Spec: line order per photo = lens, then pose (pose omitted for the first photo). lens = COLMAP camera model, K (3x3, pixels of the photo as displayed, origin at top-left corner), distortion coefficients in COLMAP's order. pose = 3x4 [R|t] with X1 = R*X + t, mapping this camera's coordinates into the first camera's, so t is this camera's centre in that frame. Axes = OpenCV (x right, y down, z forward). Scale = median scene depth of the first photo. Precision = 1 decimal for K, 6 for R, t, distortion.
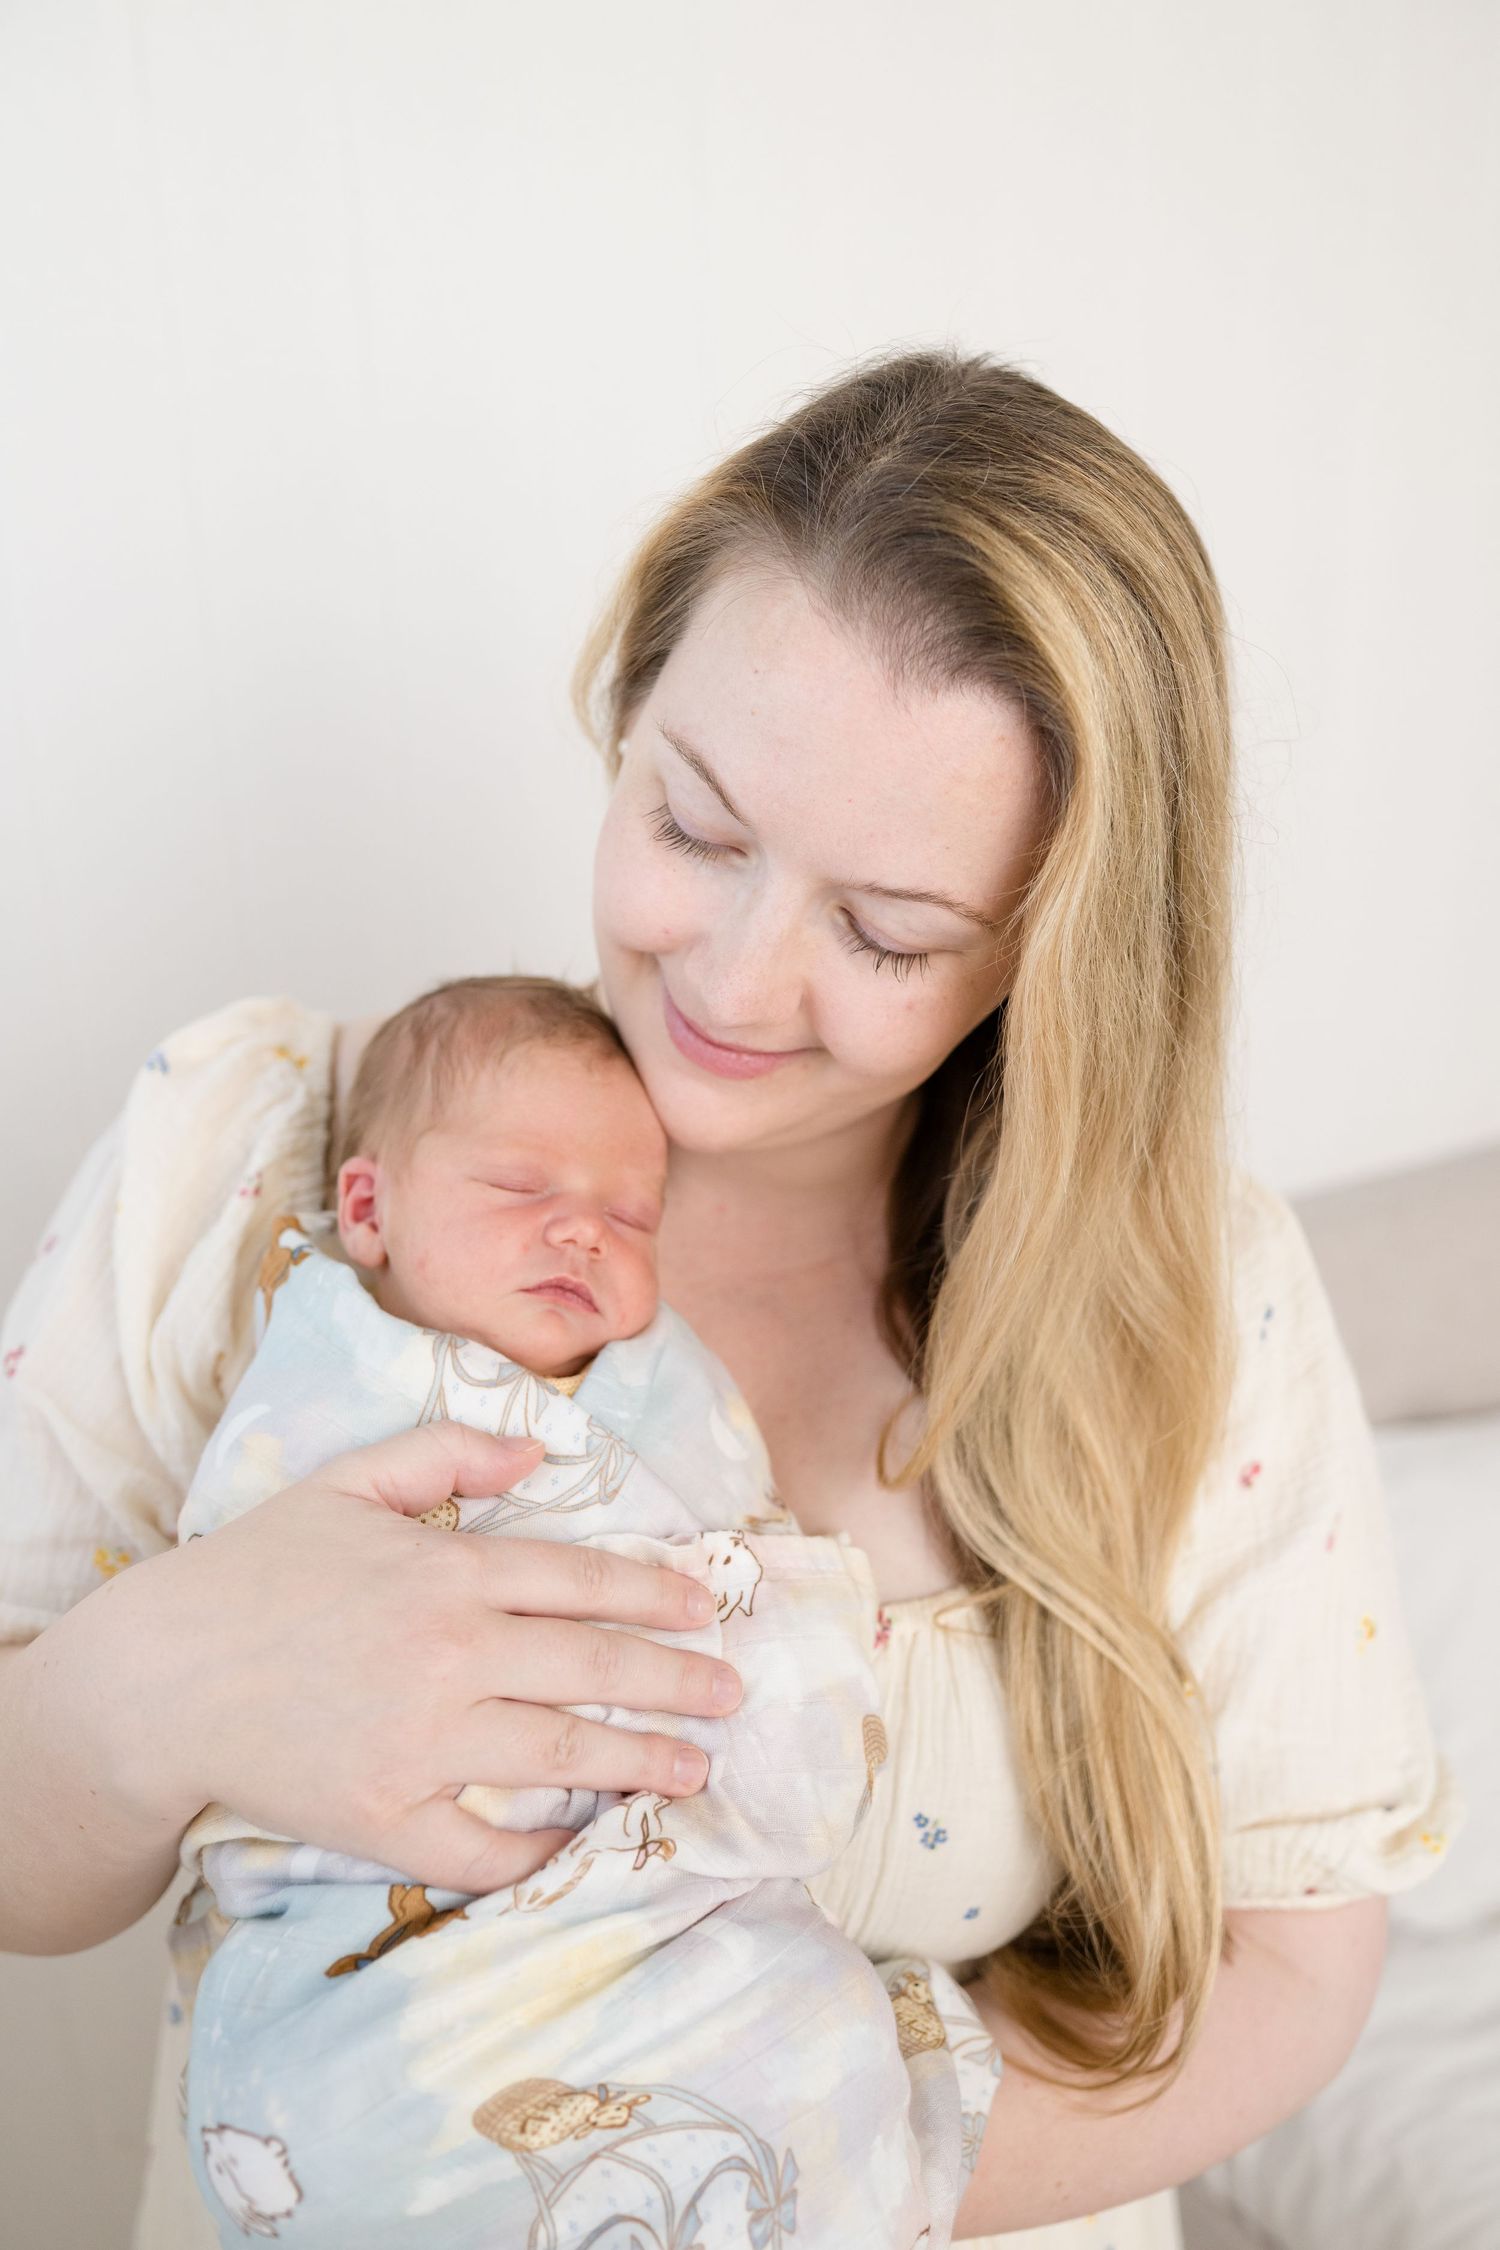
lens RADIAL K [[2202.4, 0, 750.2], [0, 2202.4, 1163.7], [0, 0, 1]] dist [0.091266, -0.137014]
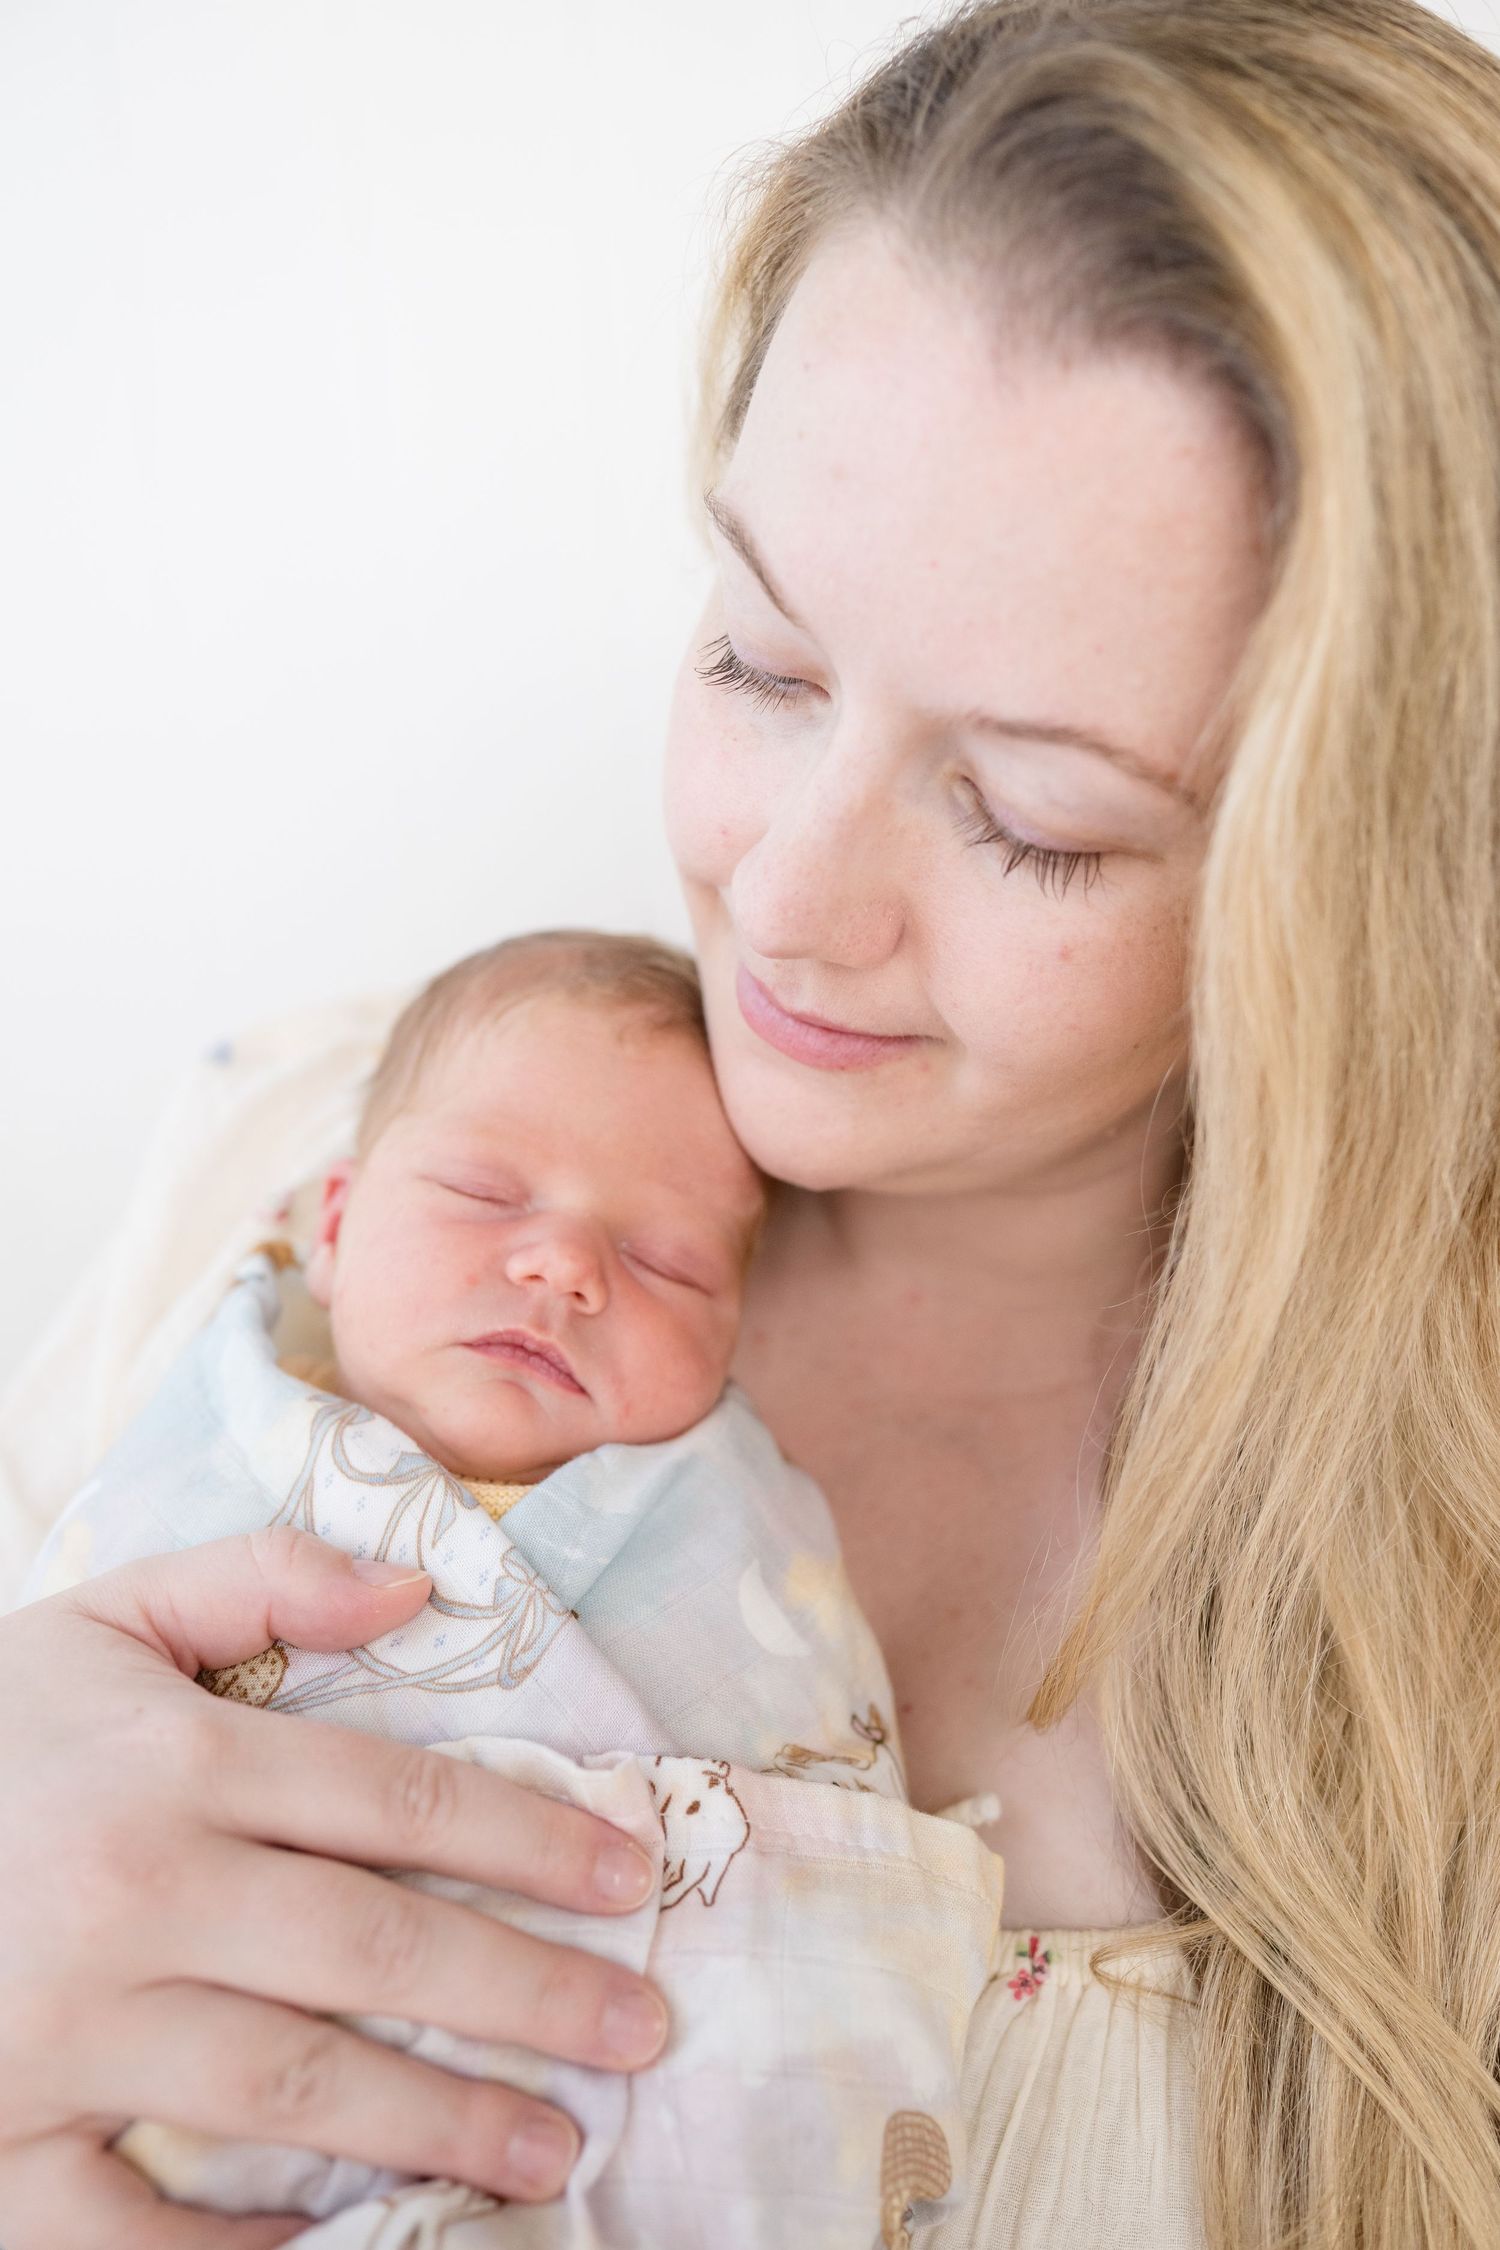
lens RADIAL K [[2202.4, 0, 750.2], [0, 2202.4, 1163.7], [0, 0, 1]] dist [0.091266, -0.137014]
pose [[0.954598, 0.062228, -0.291325, 0.174939], [-0.090885, 0.992152, -0.085879, 0.053223], [0.283694, 0.108457, 0.952762, 0.397731]]
